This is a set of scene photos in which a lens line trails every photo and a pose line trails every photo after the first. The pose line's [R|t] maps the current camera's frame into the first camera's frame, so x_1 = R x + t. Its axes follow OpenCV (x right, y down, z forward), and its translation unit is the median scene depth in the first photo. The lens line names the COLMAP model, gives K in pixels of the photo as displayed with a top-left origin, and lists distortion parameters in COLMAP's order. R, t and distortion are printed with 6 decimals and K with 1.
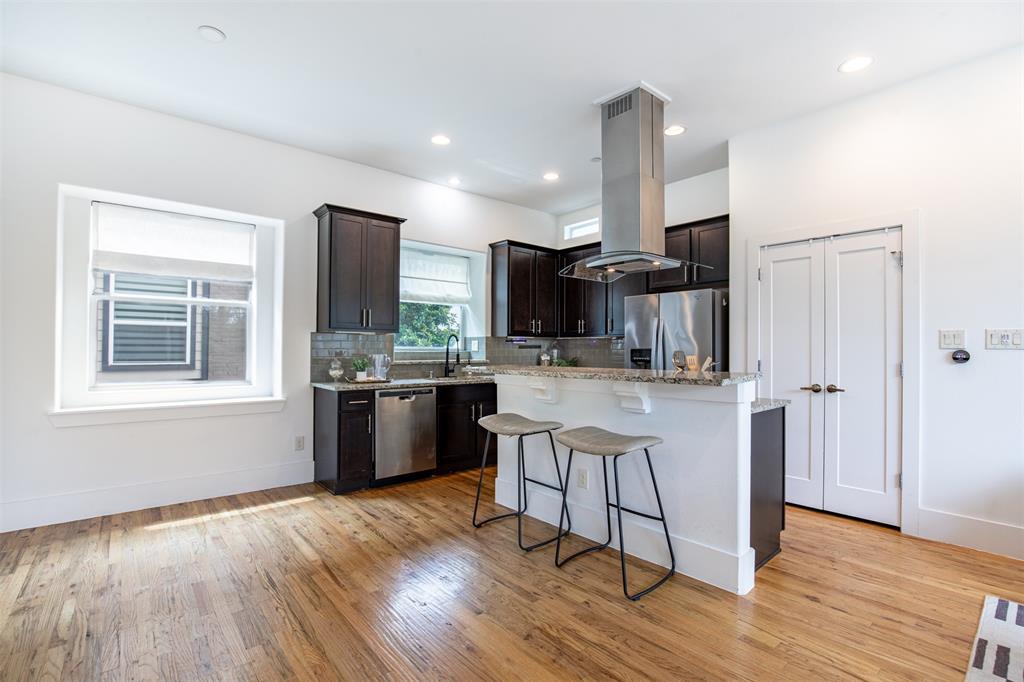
lens RADIAL K [[468.0, 0, 510.3], [0, 468.0, 345.2], [0, 0, 1]] dist [-0.037865, 0.007839]
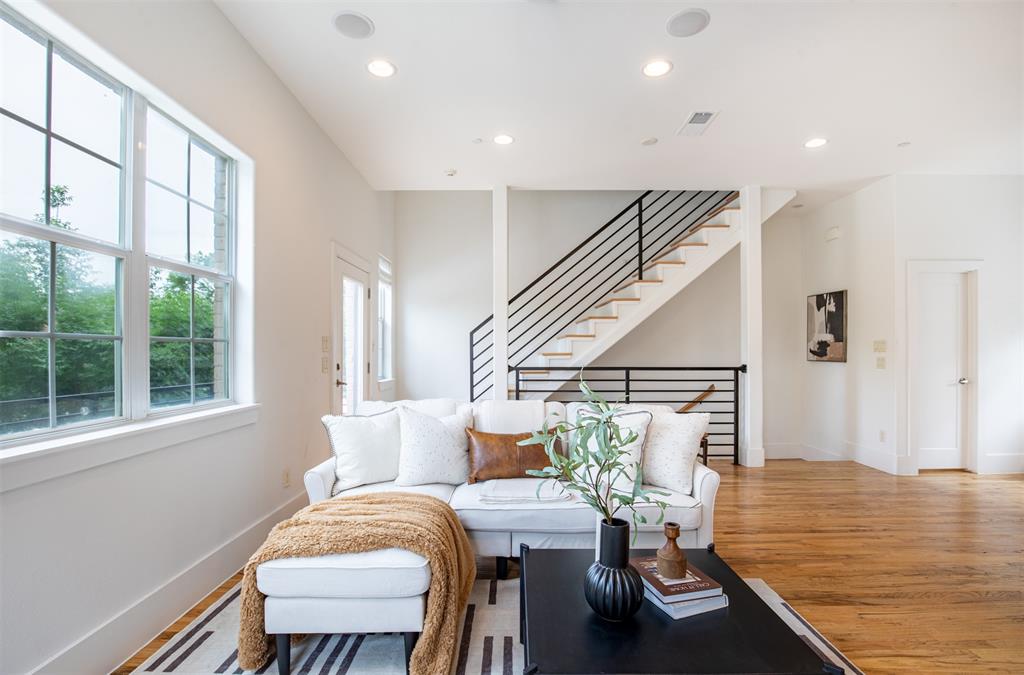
lens RADIAL K [[473.7, 0, 511.8], [0, 473.7, 352.4], [0, 0, 1]] dist [-0.037000, 0.007895]
pose [[-0.645133, -0.004500, -0.764057, 0.859425], [0.005138, 0.999934, -0.010228, 0.006686], [0.764053, -0.010524, -0.645068, 0.381755]]
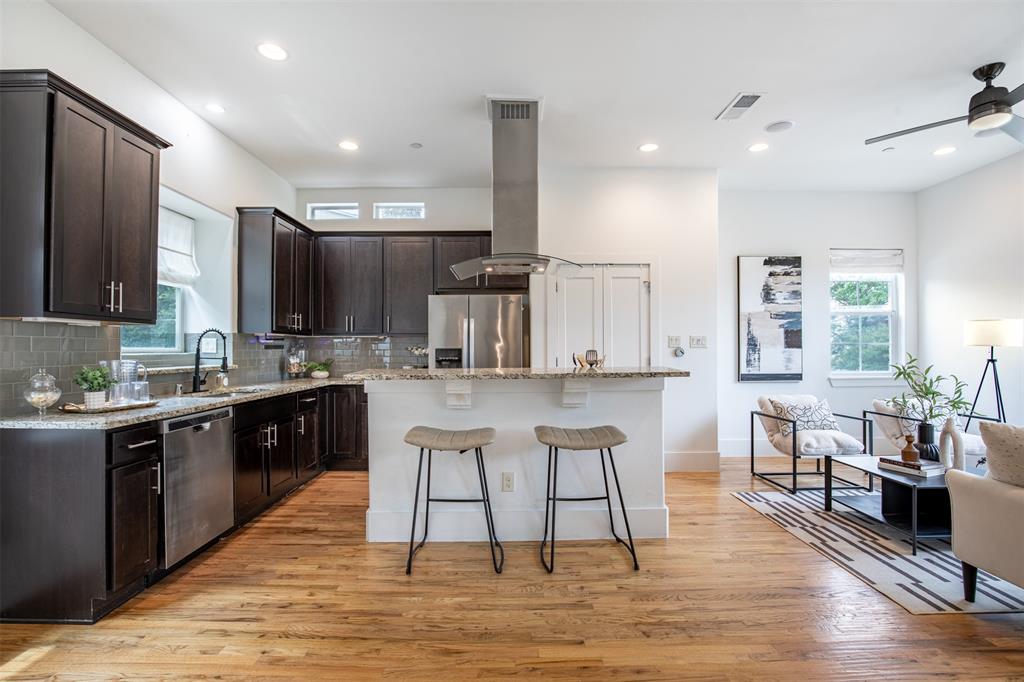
lens RADIAL K [[469.3, 0, 511.9], [0, 469.3, 345.6], [0, 0, 1]] dist [-0.038095, 0.007772]
pose [[0.643321, 0.000128, 0.765597, -0.414900], [-0.000888, 0.999999, 0.000579, 0.000534], [-0.765596, -0.001052, 0.643321, 0.259421]]
